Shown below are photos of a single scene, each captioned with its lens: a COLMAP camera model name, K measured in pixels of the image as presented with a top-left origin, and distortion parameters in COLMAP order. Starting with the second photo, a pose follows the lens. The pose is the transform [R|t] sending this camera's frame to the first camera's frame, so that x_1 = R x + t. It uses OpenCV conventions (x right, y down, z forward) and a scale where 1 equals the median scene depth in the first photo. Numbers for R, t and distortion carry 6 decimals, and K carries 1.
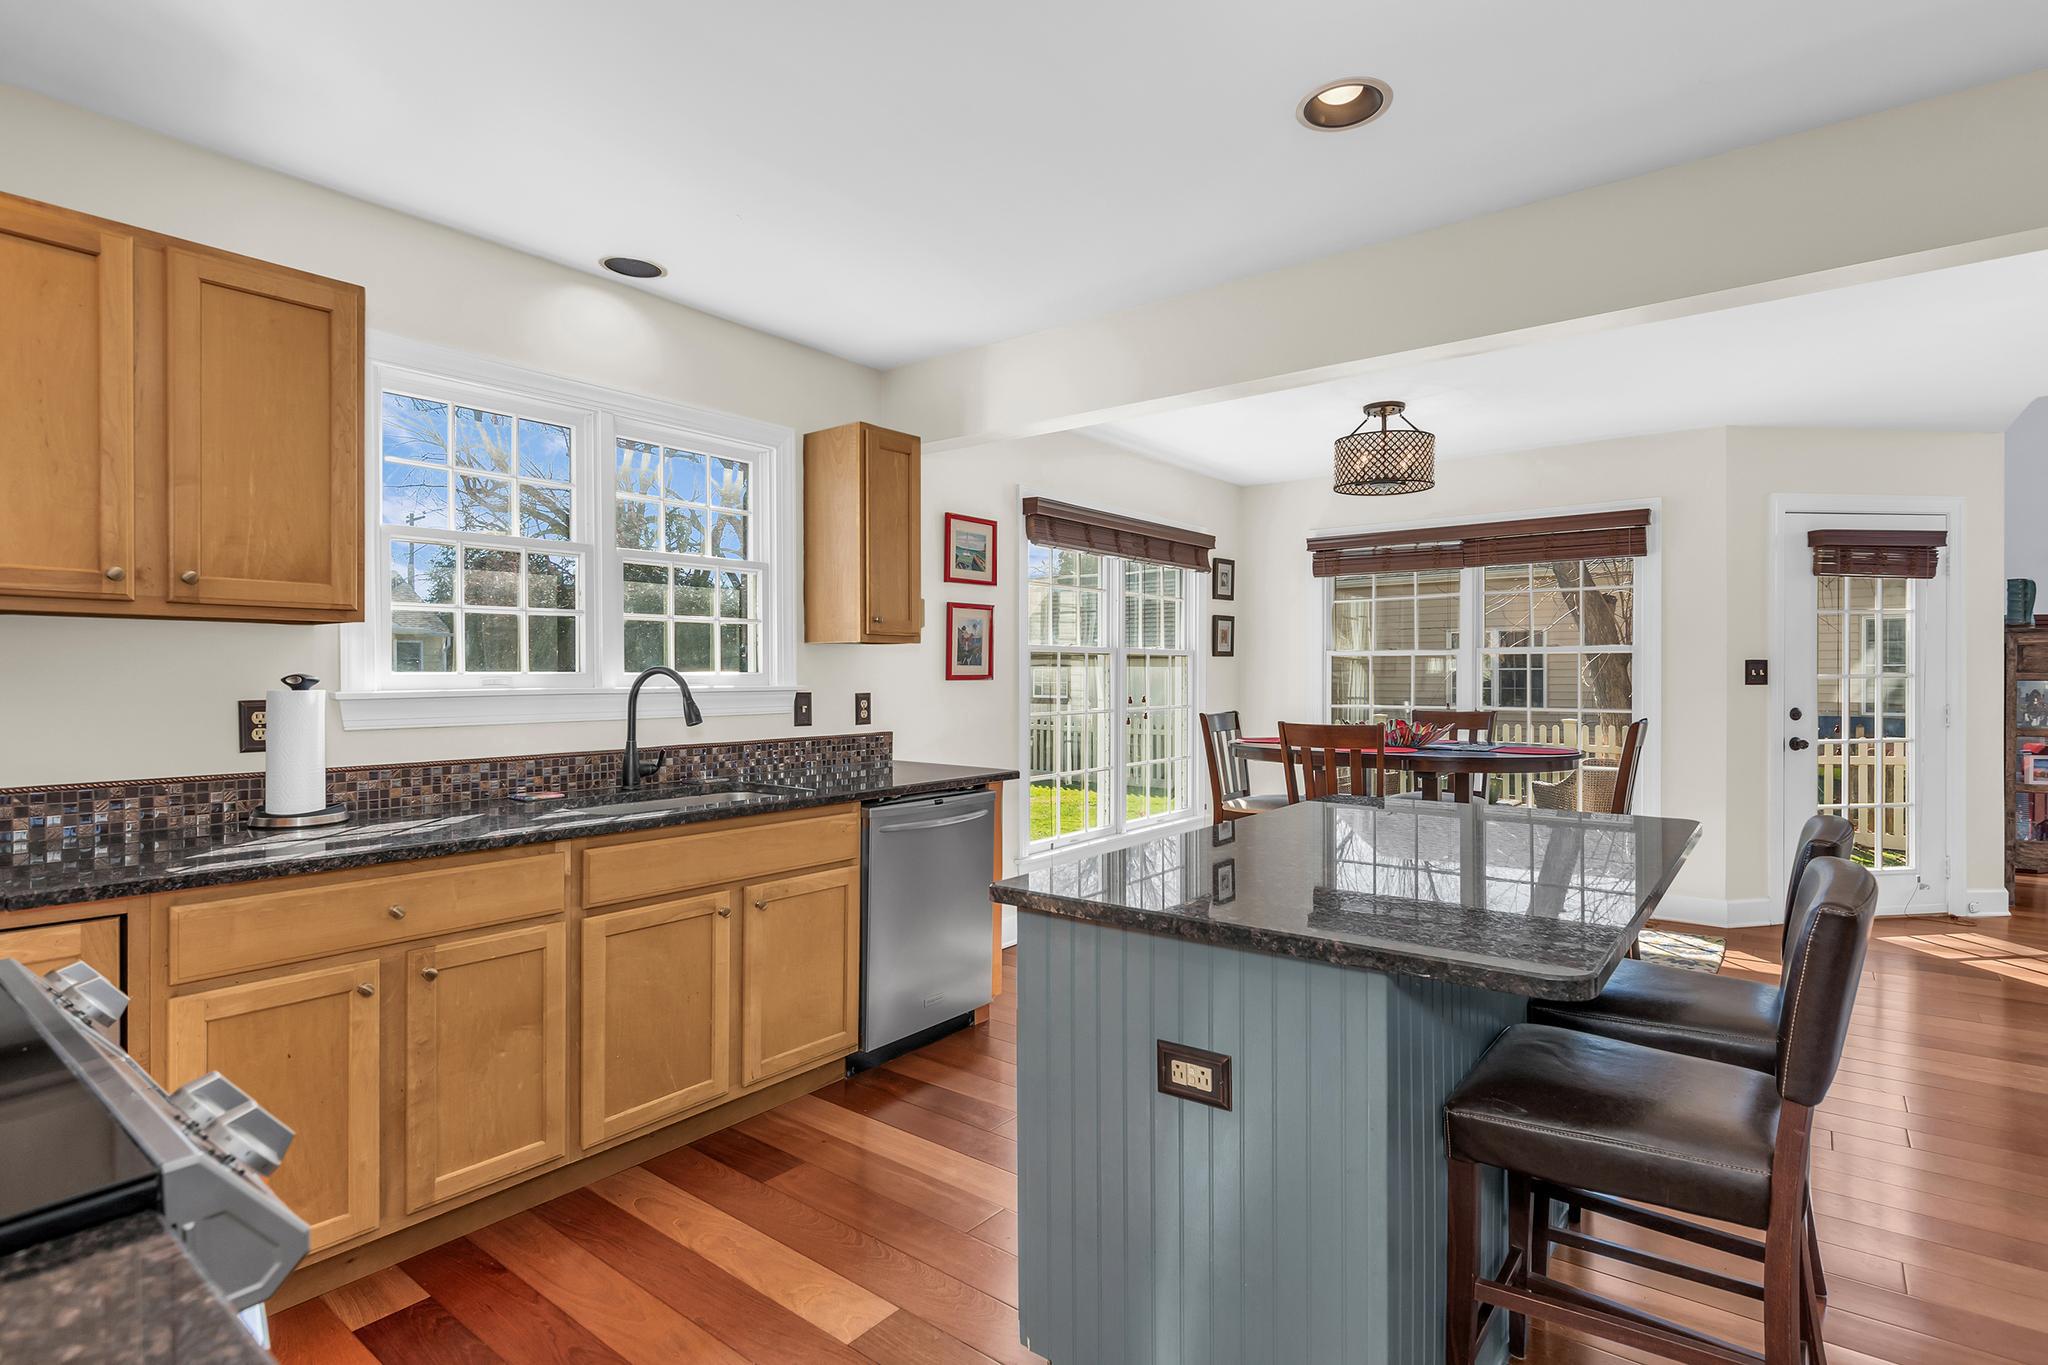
lens RADIAL K [[1021.7, 0, 1029.8], [0, 1021.7, 677.7], [0, 0, 1]] dist [0.000537, -0.002102]
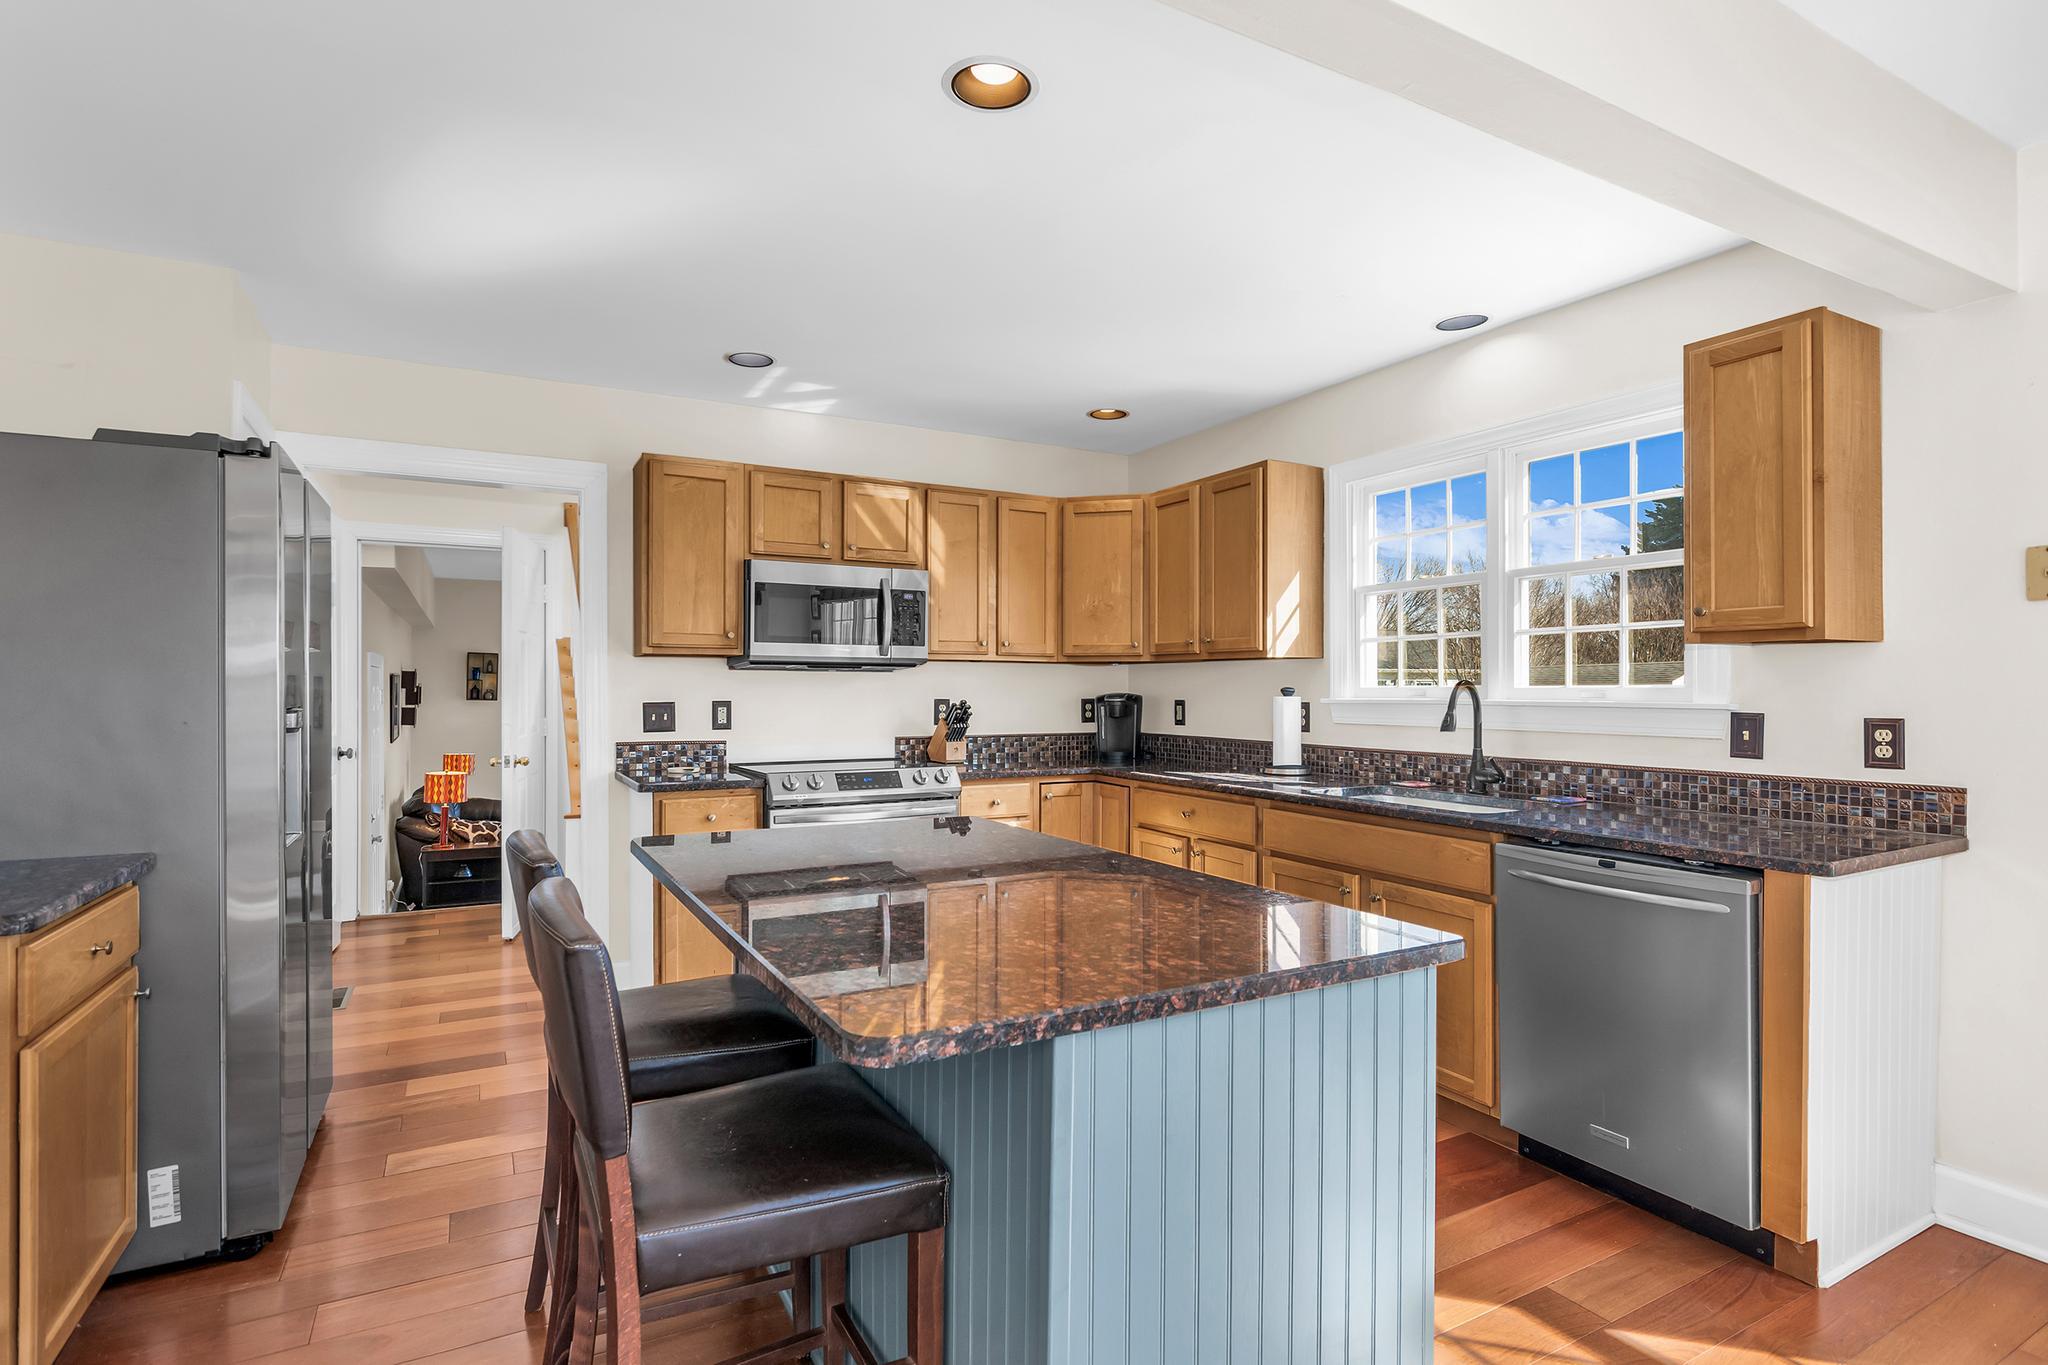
lens RADIAL K [[1021.7, 0, 1023.0], [0, 1021.7, 684.2], [0, 0, 1]] dist [0.000537, -0.002102]
pose [[-0.403954, -0.005425, -0.914763, 0.570624], [-0.007392, 0.999969, -0.002666, -0.000170], [0.914749, 0.005685, -0.403982, 0.705063]]
